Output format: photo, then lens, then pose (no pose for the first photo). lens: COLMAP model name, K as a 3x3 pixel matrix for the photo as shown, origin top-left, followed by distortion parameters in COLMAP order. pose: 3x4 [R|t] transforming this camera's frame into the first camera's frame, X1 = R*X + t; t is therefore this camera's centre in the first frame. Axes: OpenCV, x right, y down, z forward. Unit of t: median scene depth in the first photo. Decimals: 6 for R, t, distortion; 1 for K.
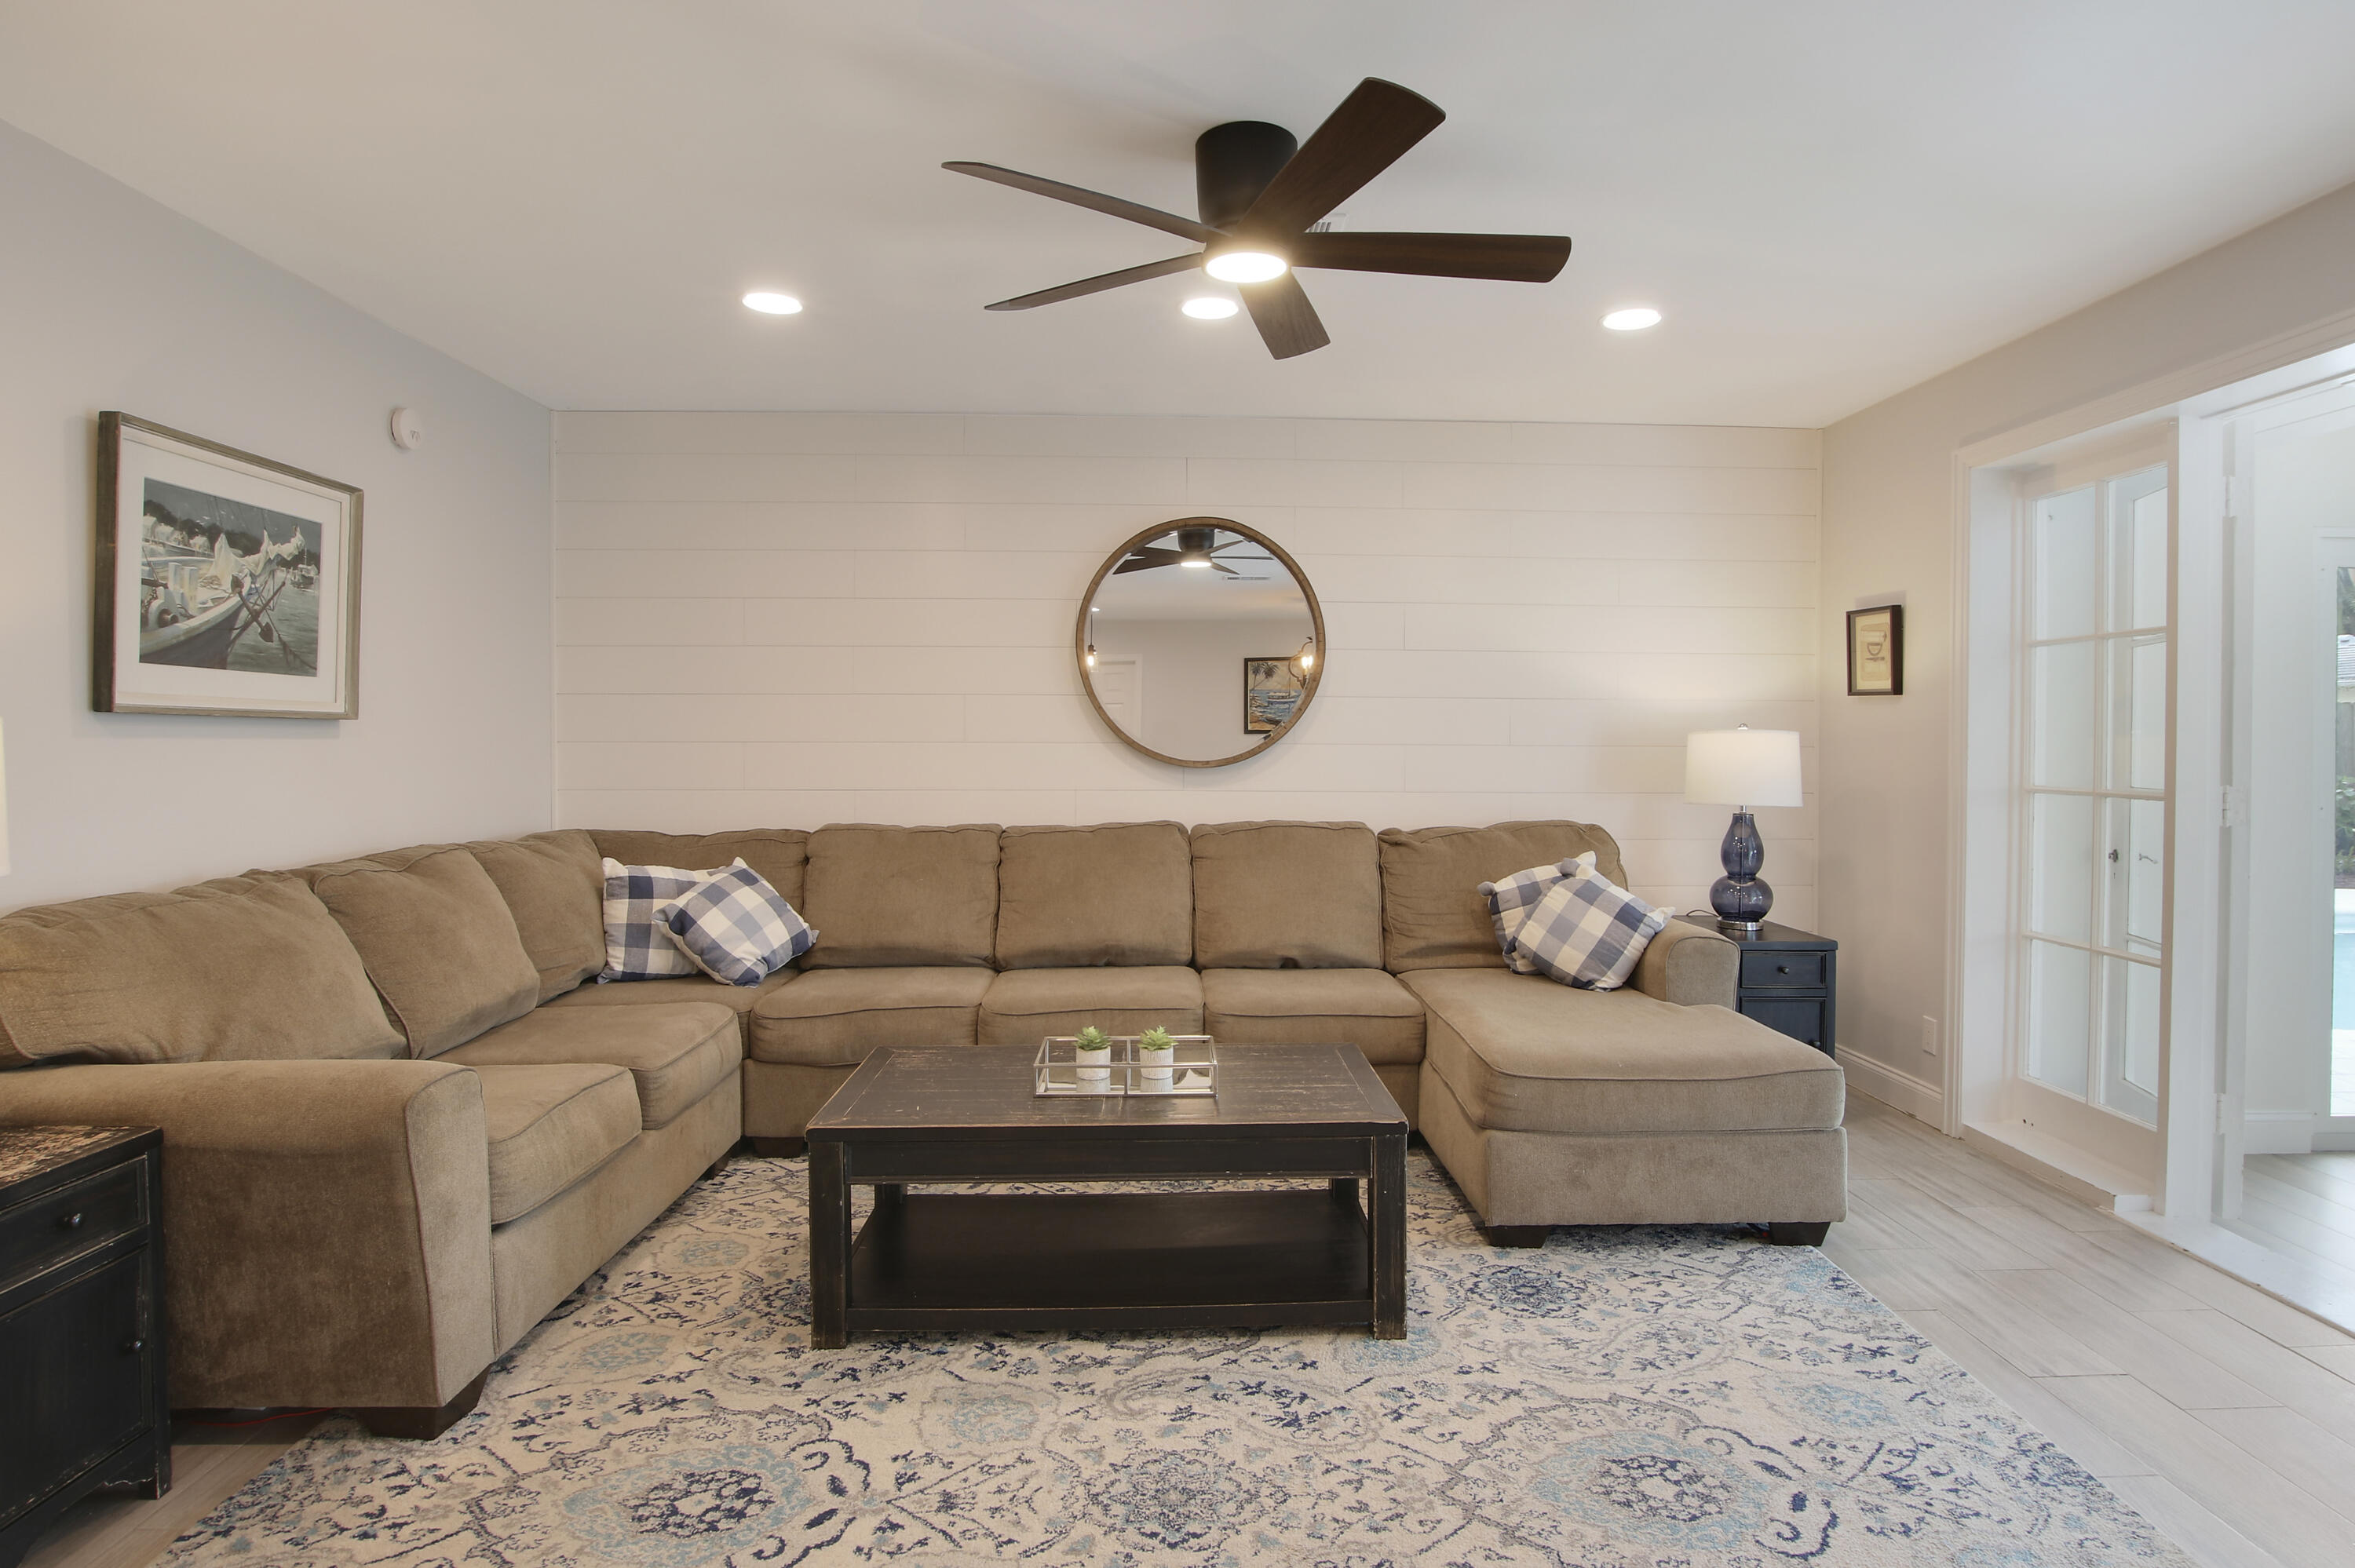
lens RADIAL K [[1245.8, 0, 1218.7], [0, 1245.8, 737.0], [0, 0, 1]] dist [-0.023347, 0.001017]
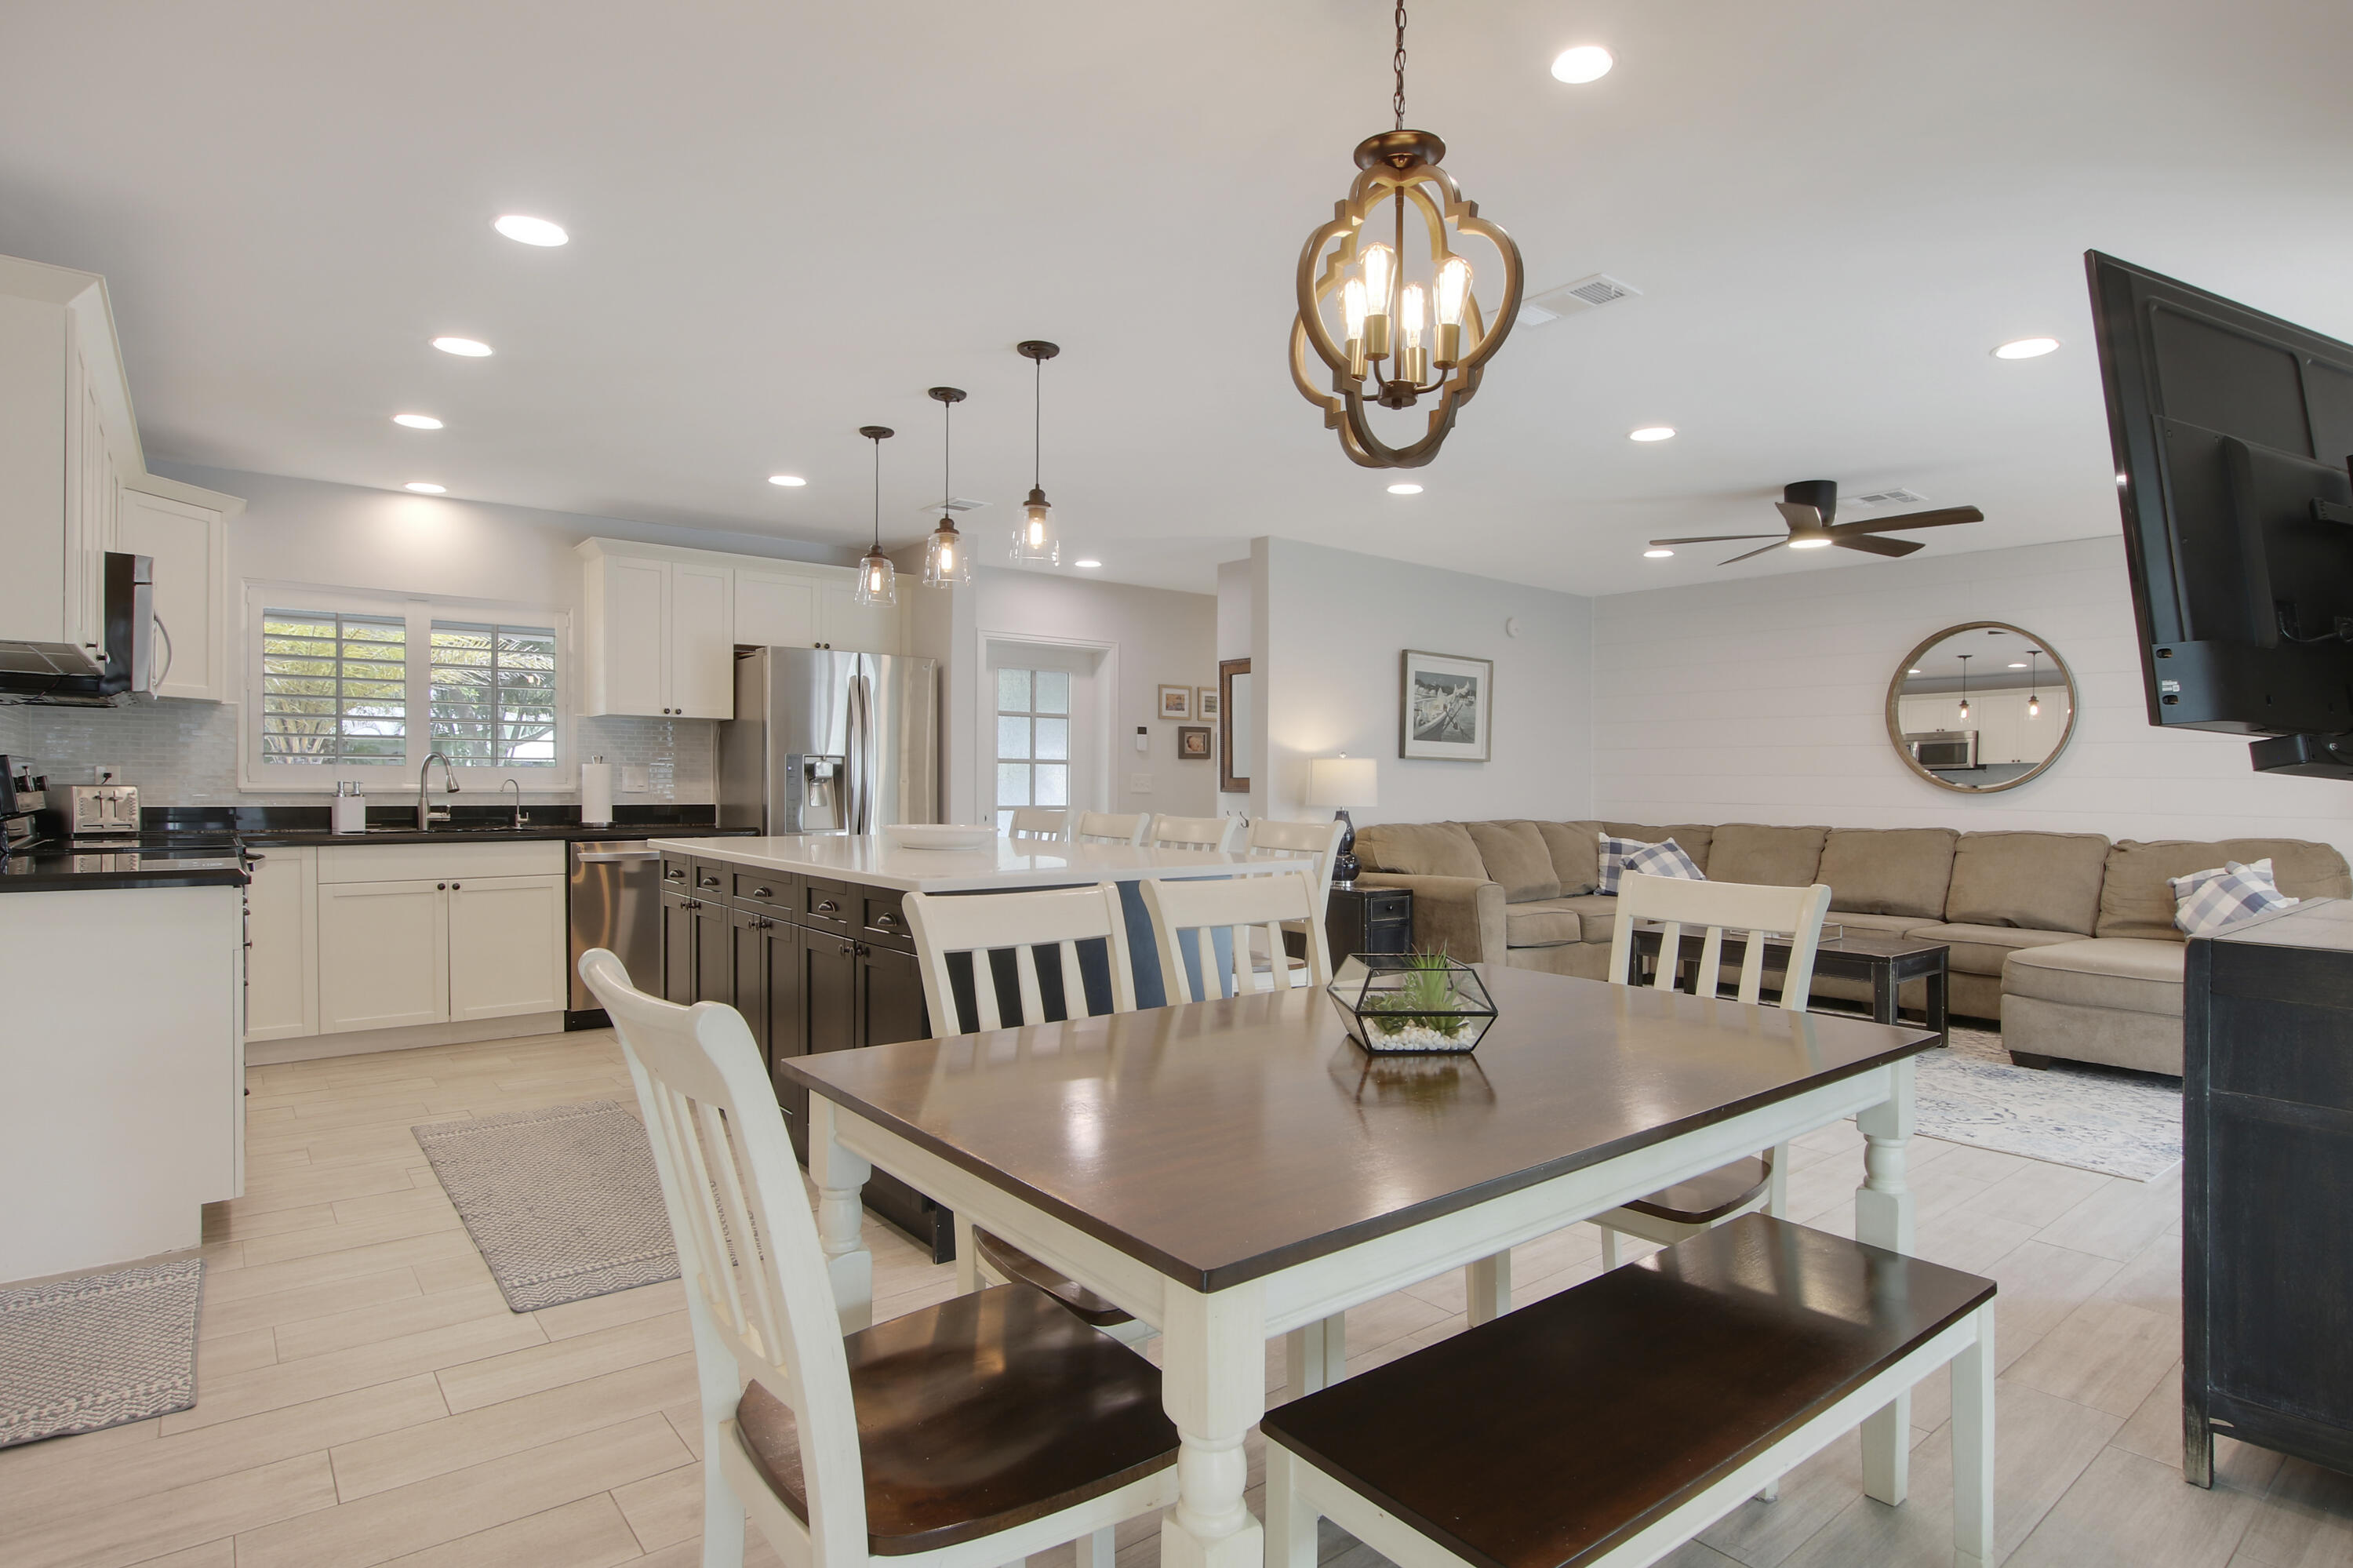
lens RADIAL K [[1248.9, 0, 1182.1], [0, 1248.9, 789.6], [0, 0, 1]] dist [-0.022198, 0.002365]
pose [[0.599678, 0.008281, -0.800199, 0.910469], [-0.010396, 0.999943, 0.002558, 0.041686], [0.800174, 0.006785, 0.599729, -0.947245]]
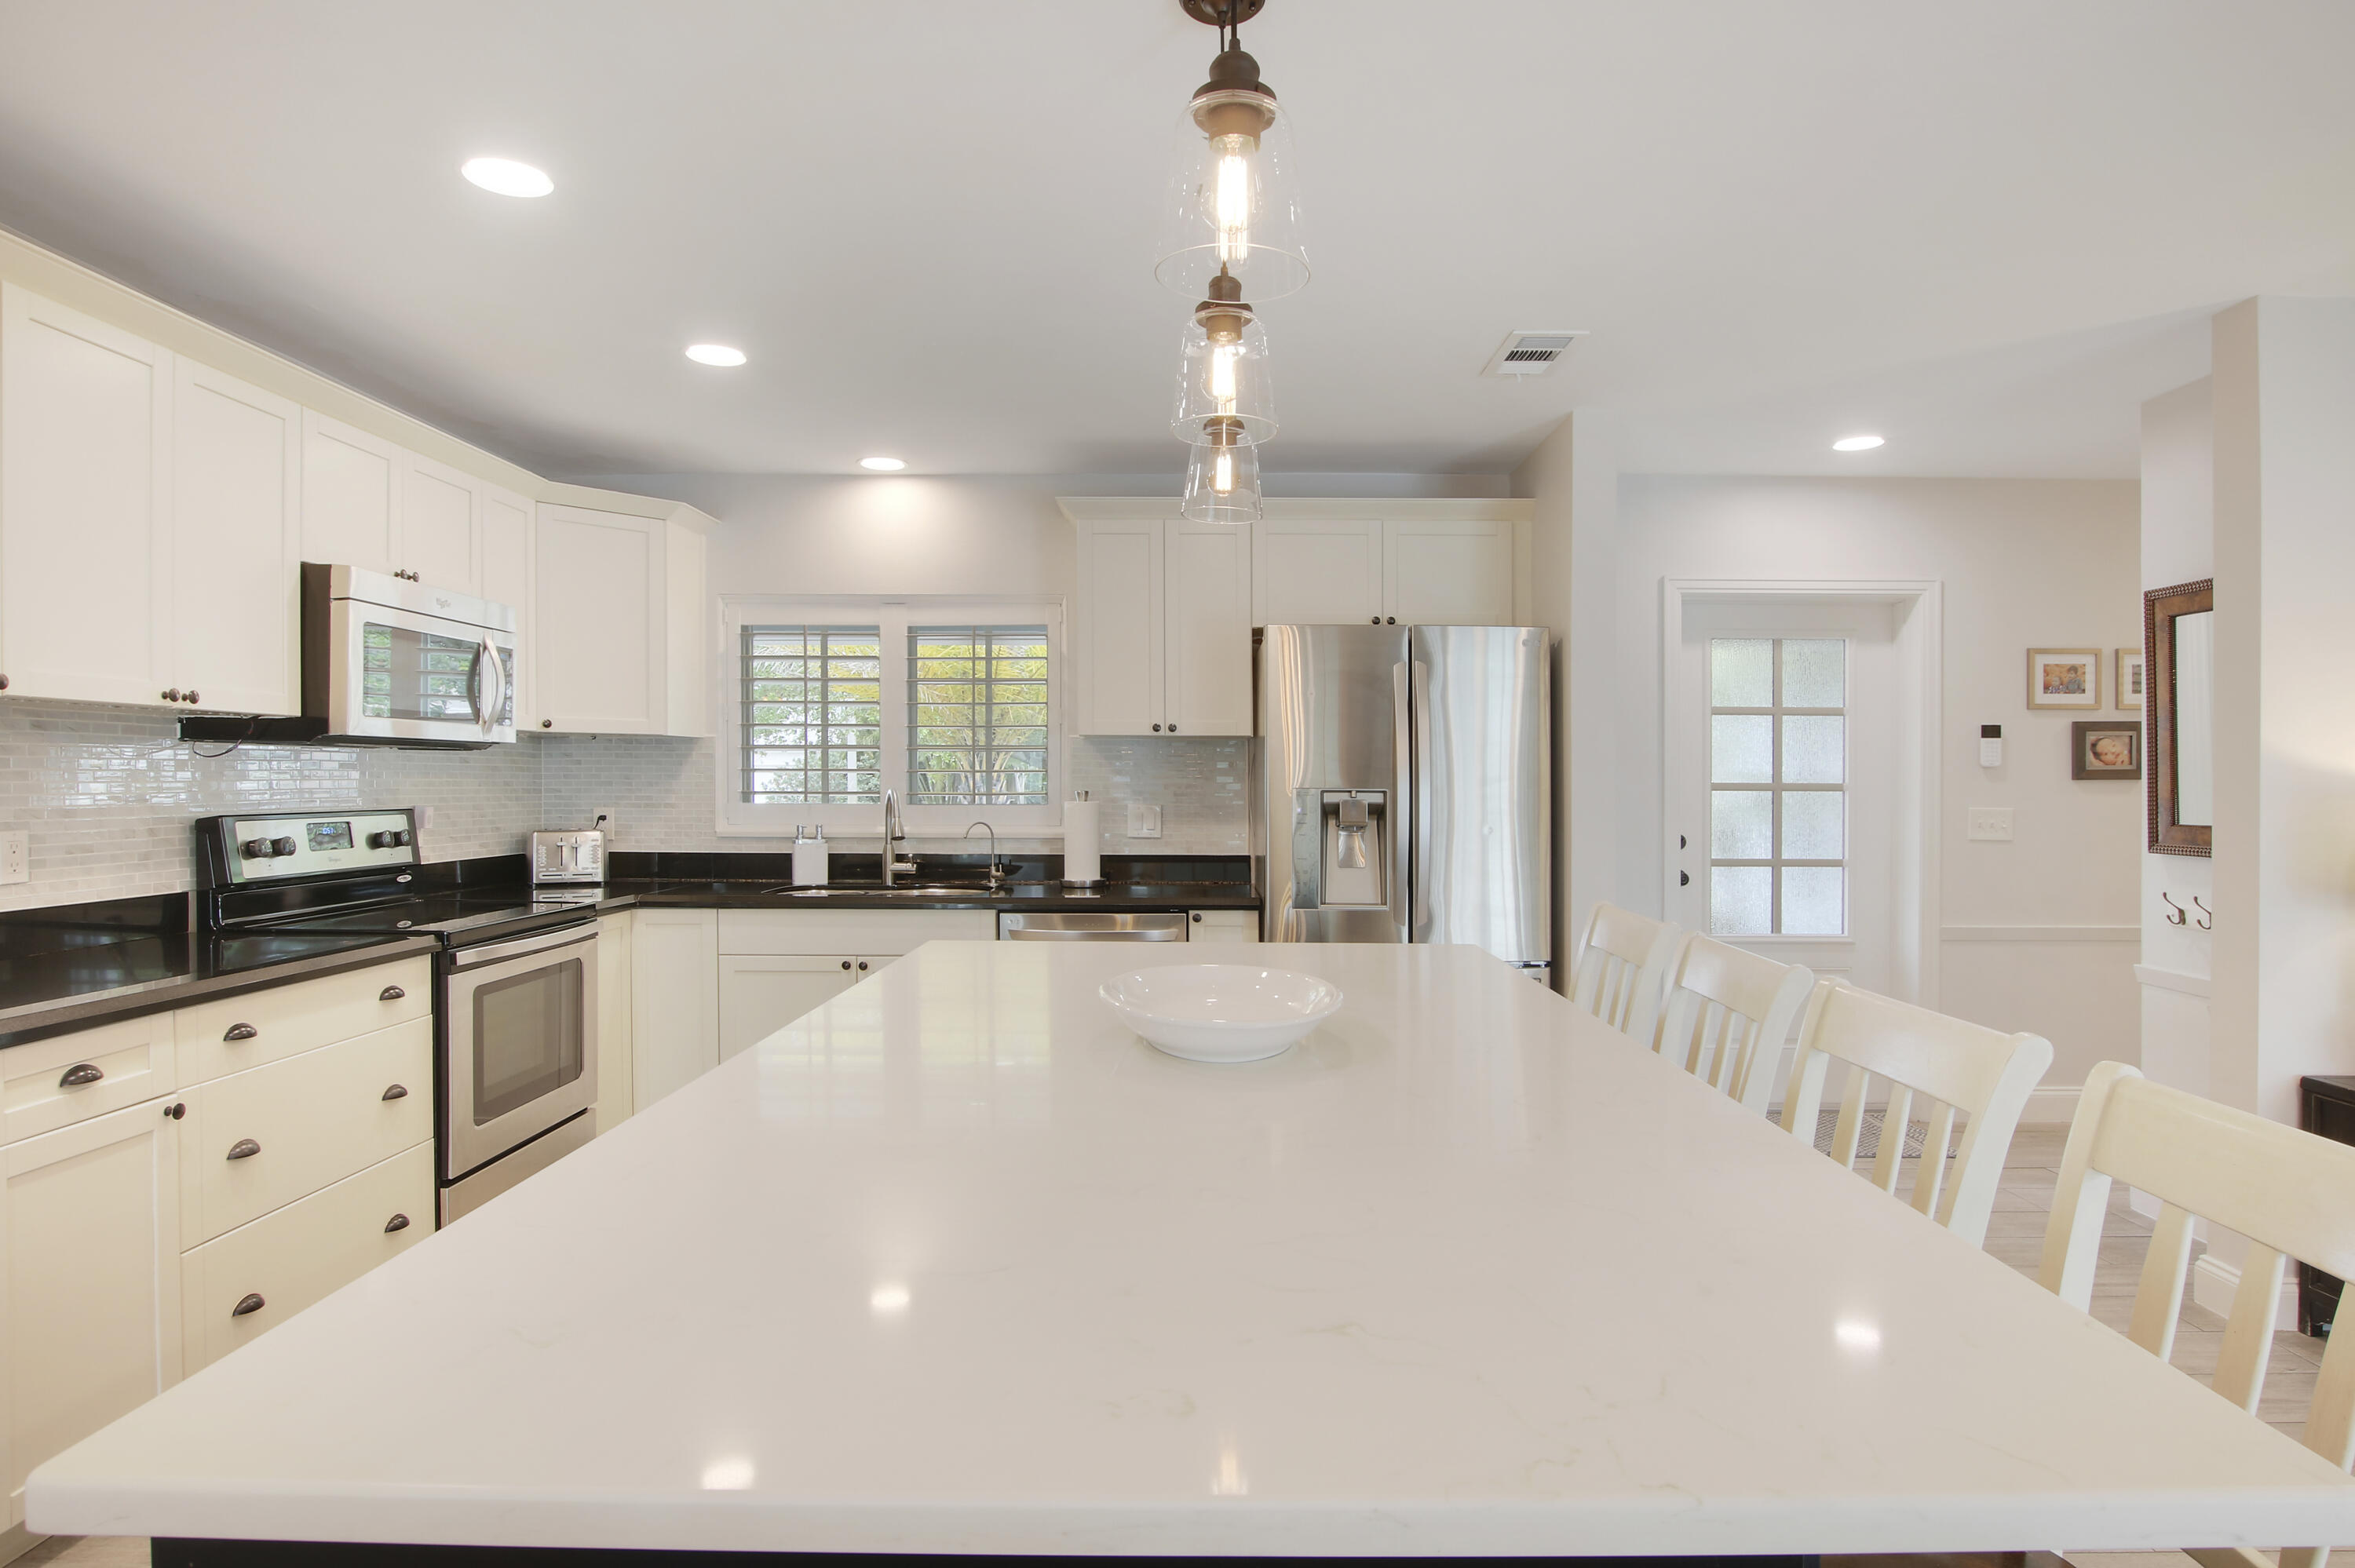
lens RADIAL K [[1249.7, 0, 1183.2], [0, 1249.7, 789.6], [0, 0, 1]] dist [-0.022198, 0.002365]
pose [[-0.040971, 0.008567, -0.999124, 0.236994], [-0.007747, 0.999930, 0.008892, -0.014187], [0.999130, 0.008105, -0.040902, -0.305571]]
